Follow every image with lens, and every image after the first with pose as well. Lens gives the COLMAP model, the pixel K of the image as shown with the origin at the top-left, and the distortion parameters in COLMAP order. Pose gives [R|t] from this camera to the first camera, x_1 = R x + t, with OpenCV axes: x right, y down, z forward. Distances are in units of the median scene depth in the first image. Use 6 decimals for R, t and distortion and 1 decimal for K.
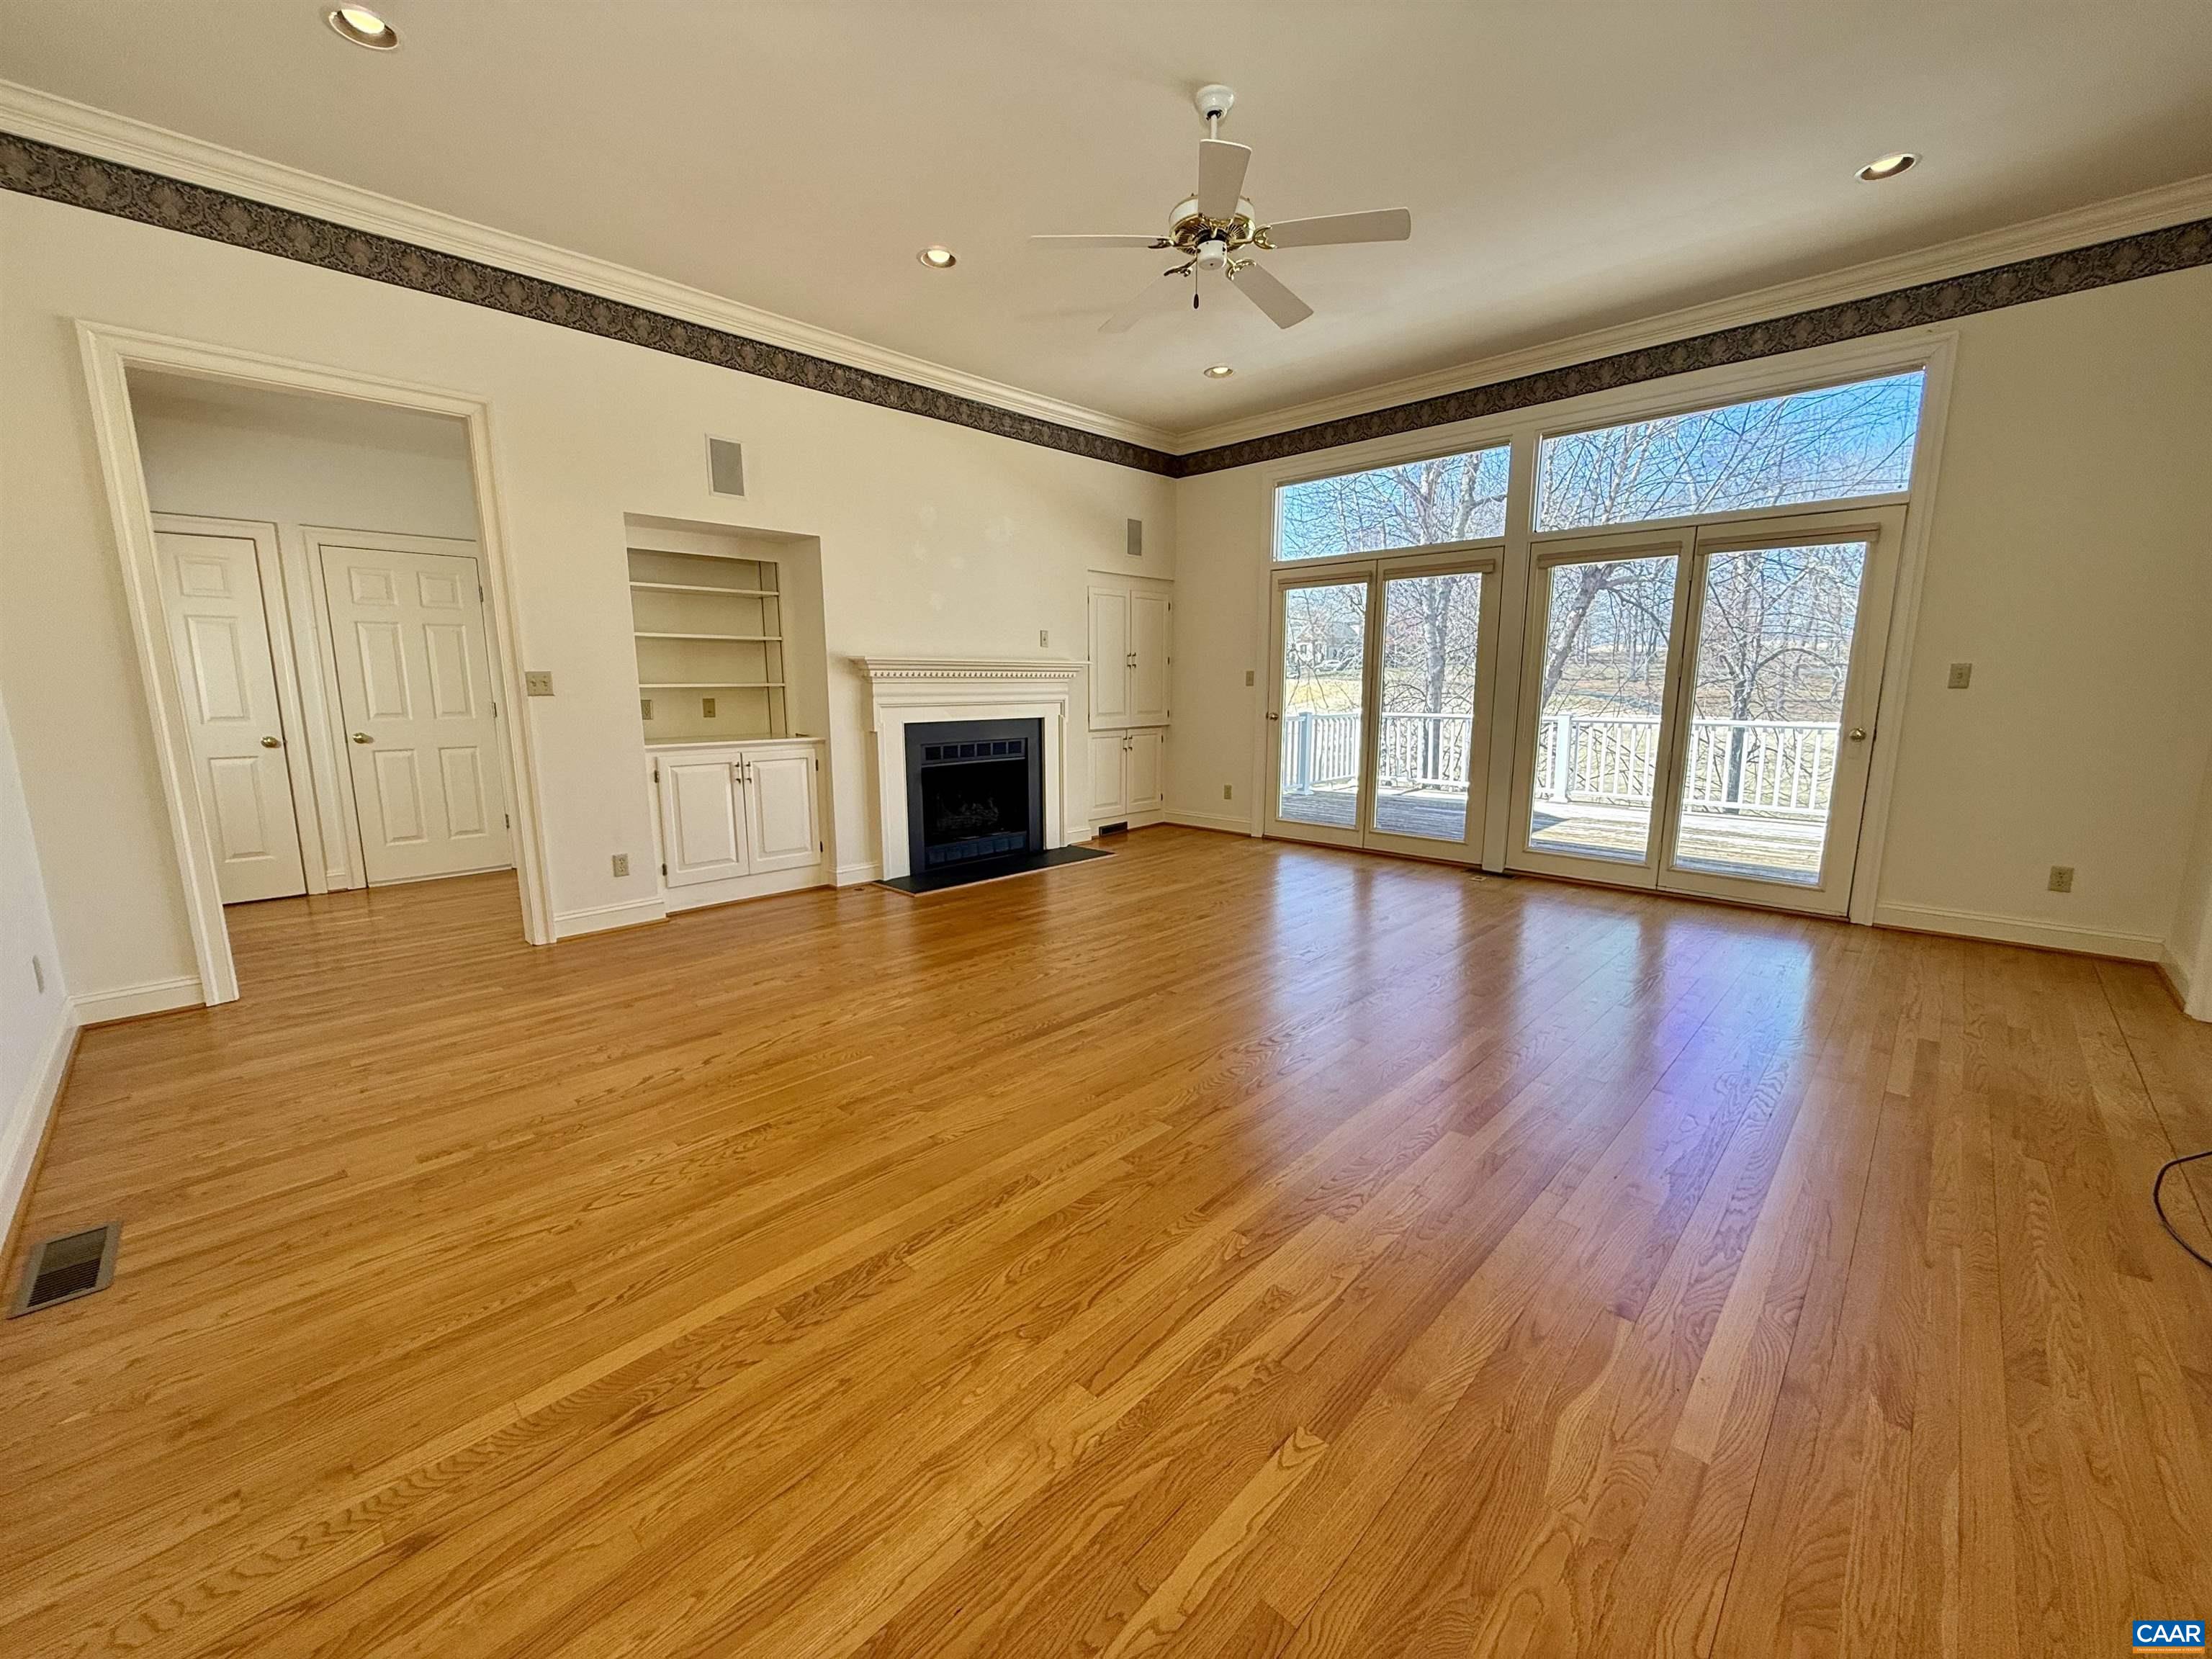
lens RADIAL K [[885.4, 0, 1106.0], [0, 885.4, 829.5], [0, 0, 1]] dist [0.000903, -0.000003]
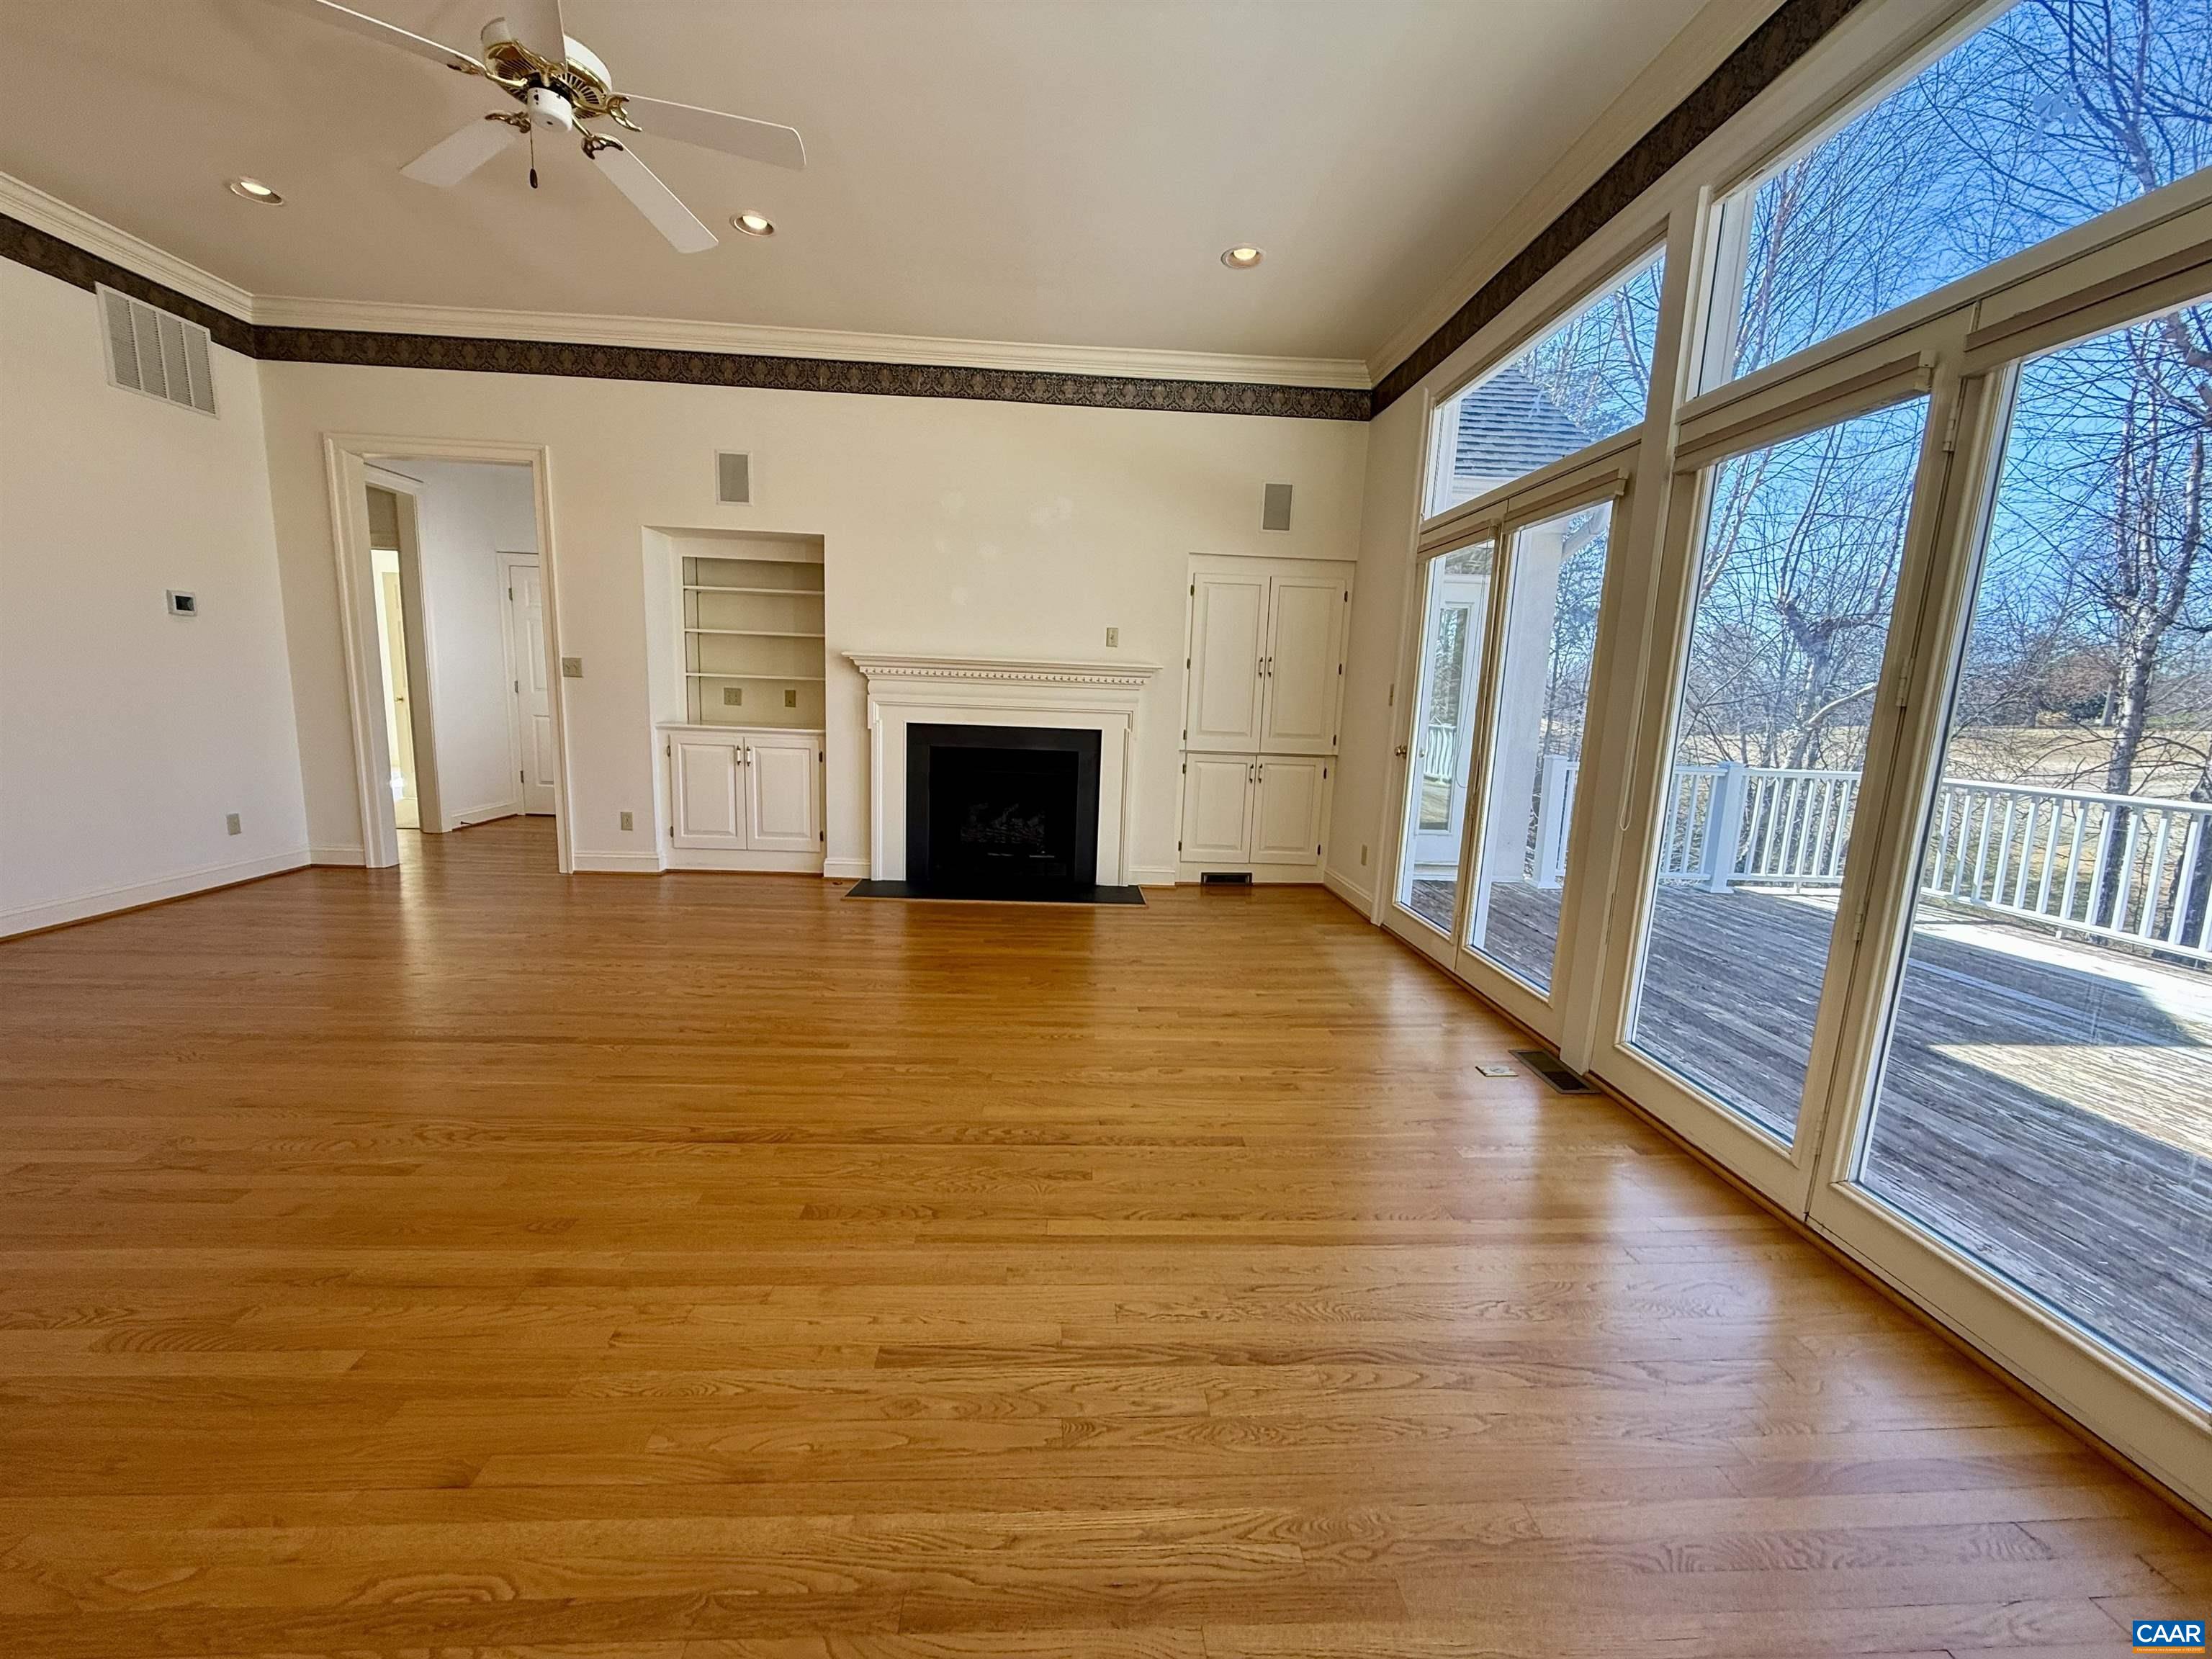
lens RADIAL K [[881.0, 0, 1106.0], [0, 881.0, 829.5], [0, 0, 1]] dist [-0.001164, -0.000105]
pose [[0.734290, 0.134473, -0.665383, 0.593841], [-0.151478, 0.987926, 0.032493, -0.070412], [0.661719, 0.076932, 0.745794, 0.444360]]
